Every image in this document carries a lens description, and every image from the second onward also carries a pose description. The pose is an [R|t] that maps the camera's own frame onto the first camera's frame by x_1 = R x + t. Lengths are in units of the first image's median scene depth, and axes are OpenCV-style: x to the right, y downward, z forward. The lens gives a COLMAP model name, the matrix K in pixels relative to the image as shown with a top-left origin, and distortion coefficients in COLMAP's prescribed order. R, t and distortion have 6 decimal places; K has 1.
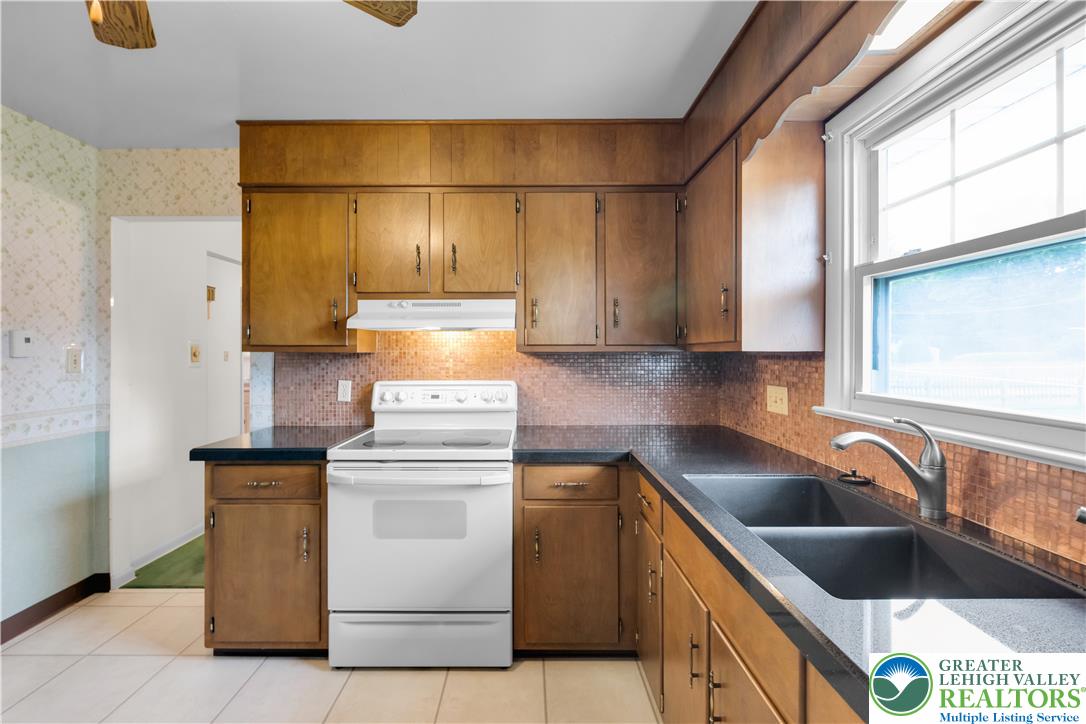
lens RADIAL K [[462.9, 0, 531.6], [0, 462.9, 358.4], [0, 0, 1]] dist [0.003095, -0.000696]
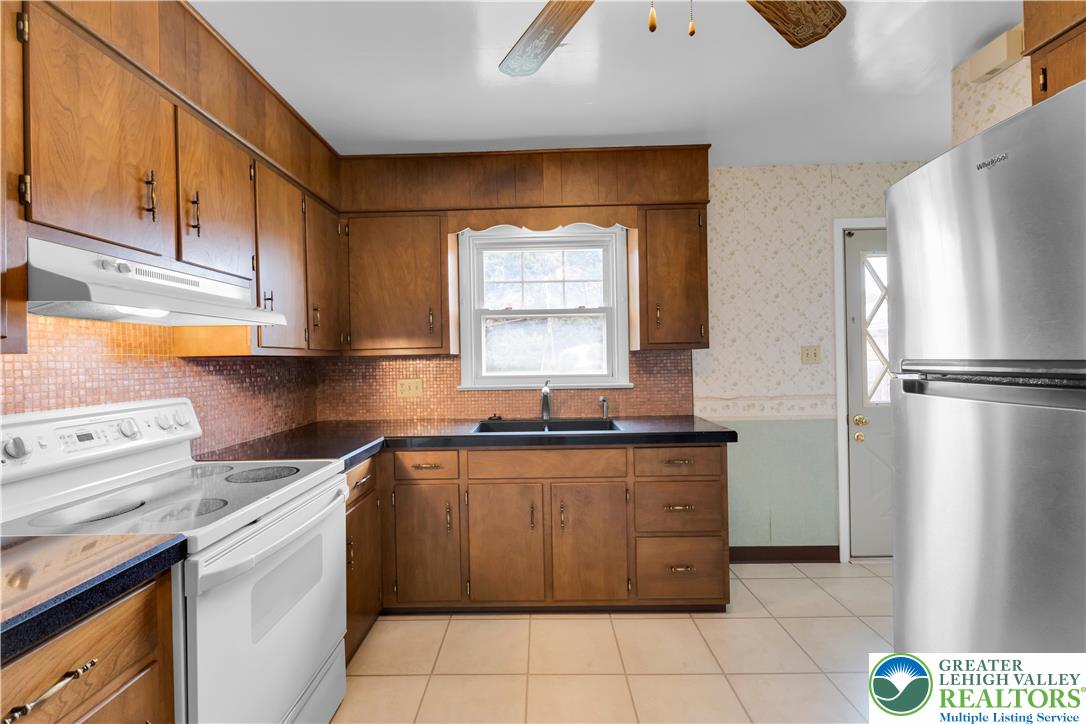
lens RADIAL K [[462.9, 0, 531.6], [0, 462.9, 358.4], [0, 0, 1]] dist [0.003095, -0.000696]
pose [[0.011413, 0.001268, 0.999934, -0.754205], [0.026727, 0.999642, -0.001573, 0.004211], [-0.999578, 0.026743, 0.011375, 0.460593]]
